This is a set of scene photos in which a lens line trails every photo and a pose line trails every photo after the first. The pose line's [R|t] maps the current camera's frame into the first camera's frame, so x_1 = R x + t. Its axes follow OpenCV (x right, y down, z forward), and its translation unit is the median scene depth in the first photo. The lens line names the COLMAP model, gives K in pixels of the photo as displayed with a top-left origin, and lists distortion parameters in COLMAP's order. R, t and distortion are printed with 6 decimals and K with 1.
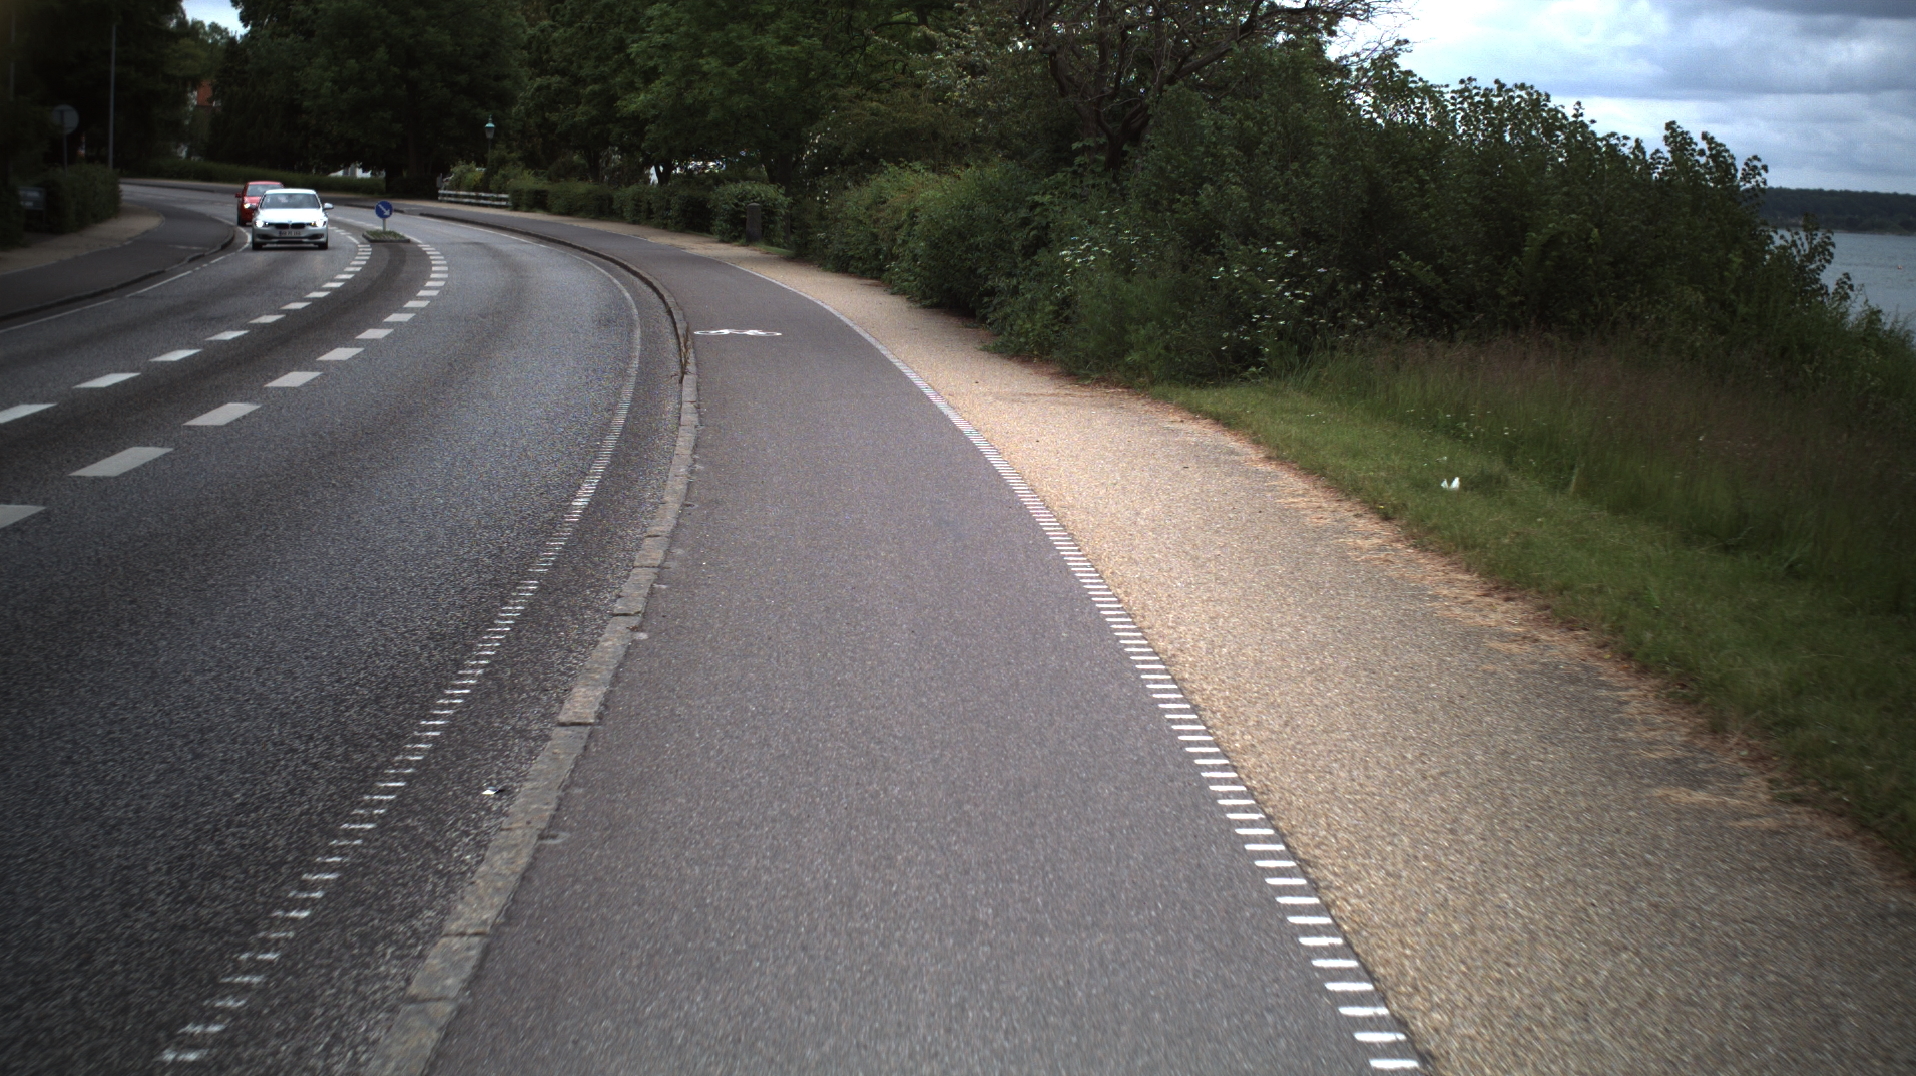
lens RADIAL K [[7411.5, 0, 956.8], [0, 7411.5, 534.5], [0, 0, 1]] dist [-1.277534, 0.000000]
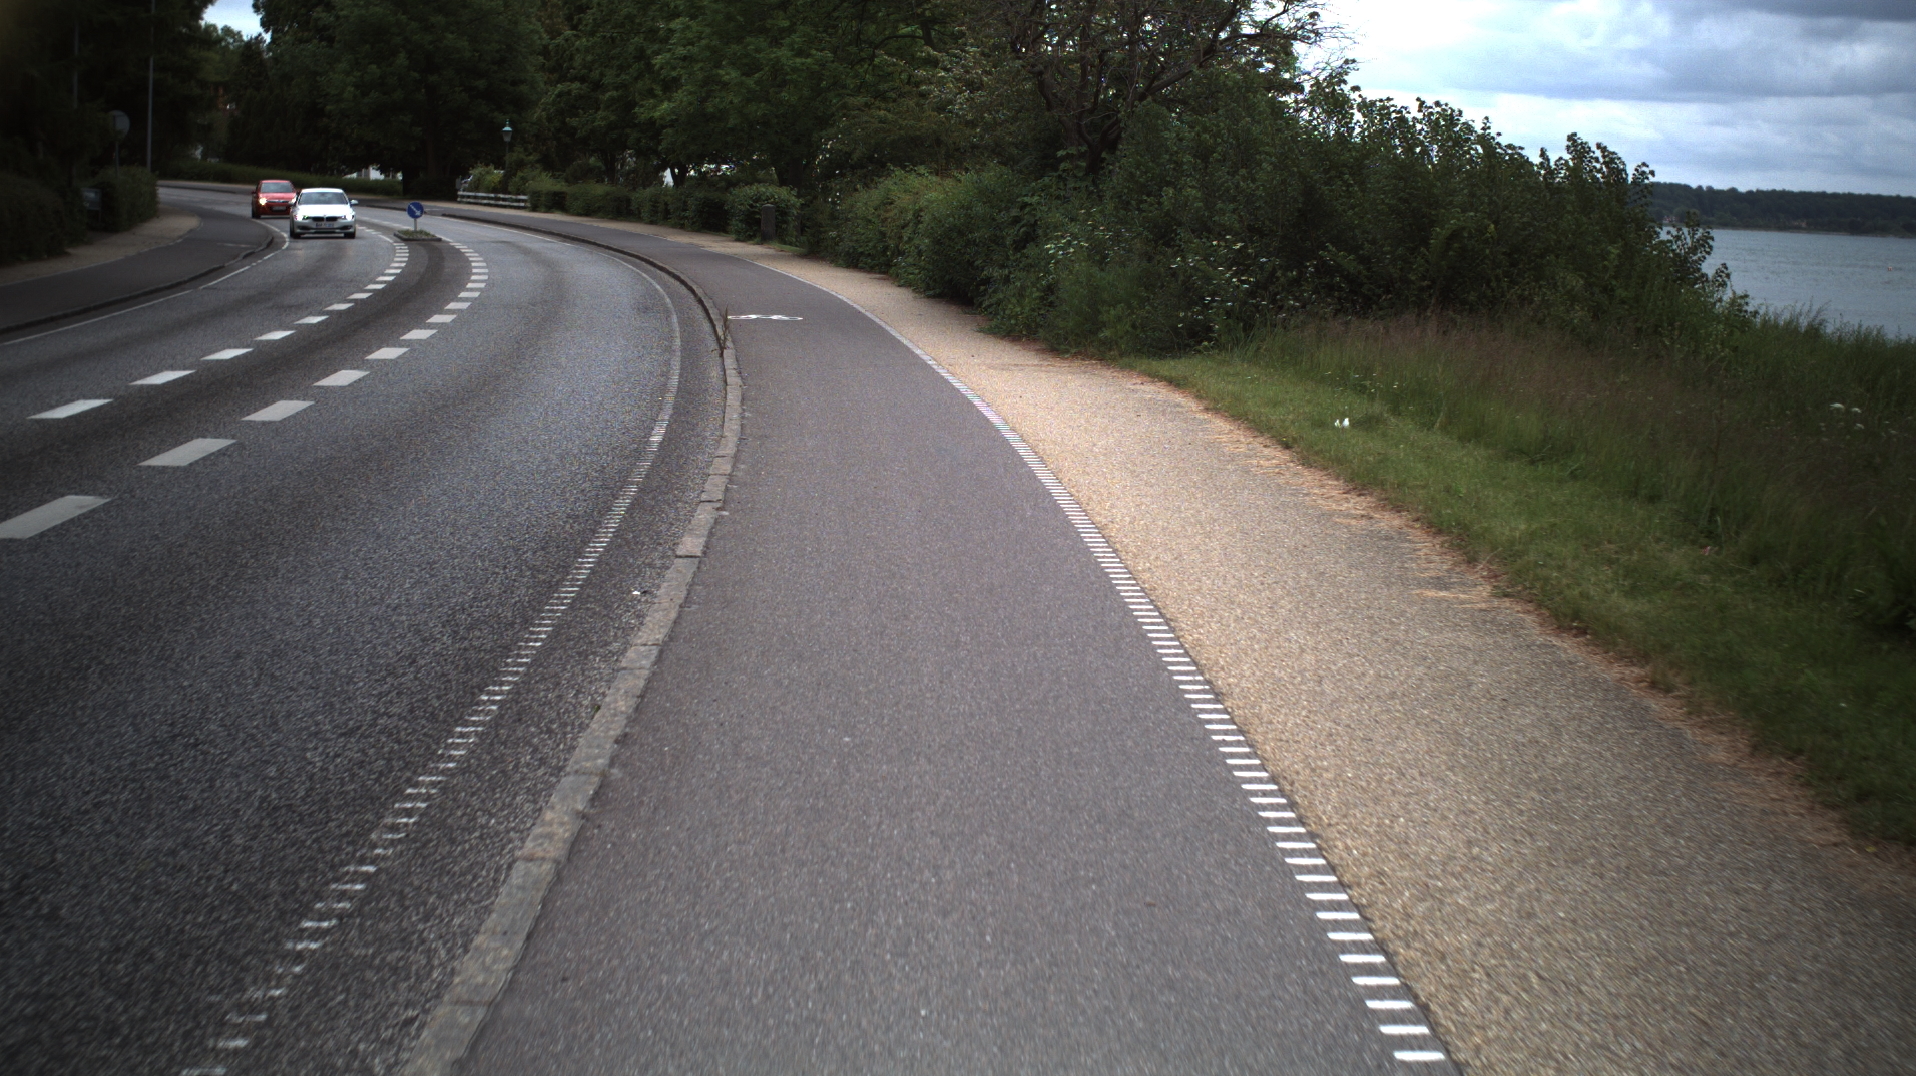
lens RADIAL K [[7406.7, 0, 965.1], [0, 7406.7, 532.5], [0, 0, 1]] dist [-1.258489, 0.000000]
pose [[0.999999, 0.000835, 0.000608, 0.000754], [-0.000834, 1.000000, -0.000514, 0.007695], [-0.000609, 0.000513, 1.000000, -0.165545]]
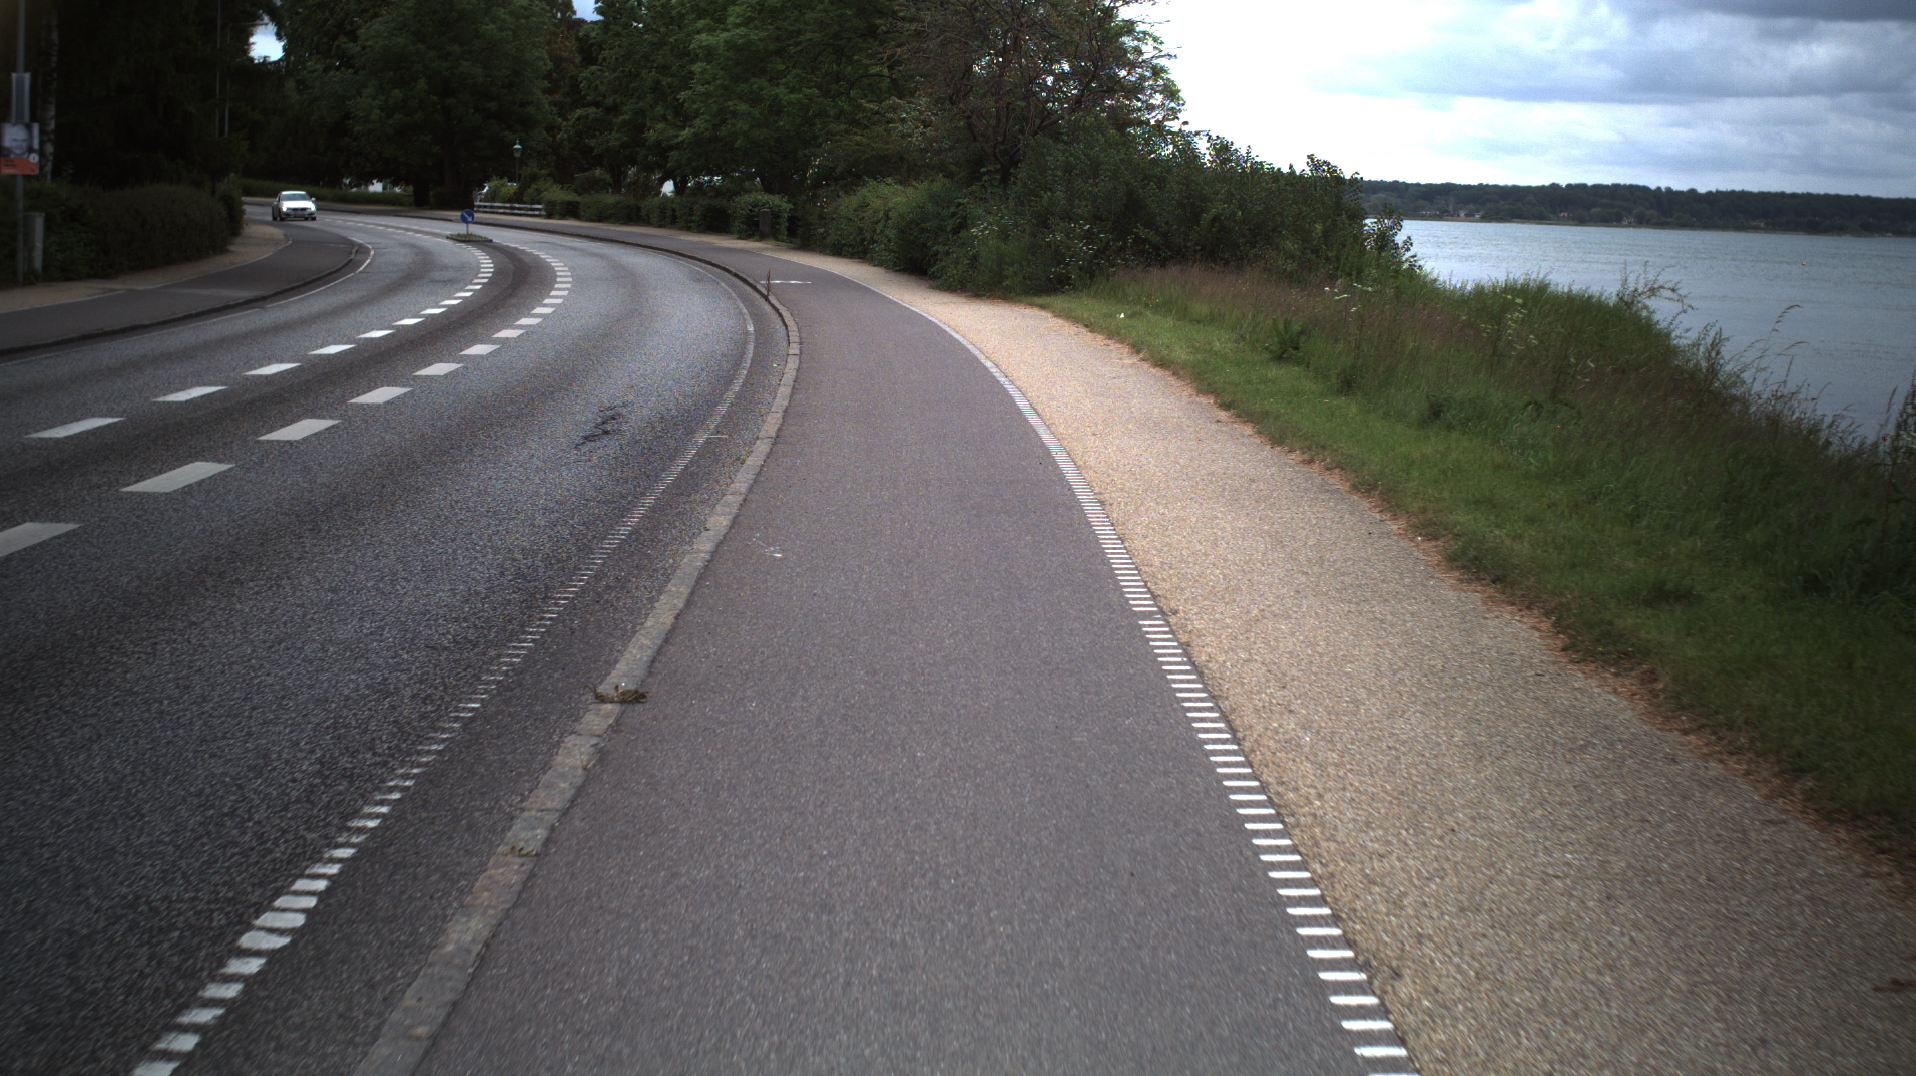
lens RADIAL K [[7398.0, 0, 955.2], [0, 7398.0, 539.5], [0, 0, 1]] dist [-1.252928, 0.000000]
pose [[0.999959, -0.008188, 0.003788, 0.002667], [0.008190, 0.999966, -0.000549, 0.039605], [-0.003783, 0.000580, 0.999993, -0.827867]]
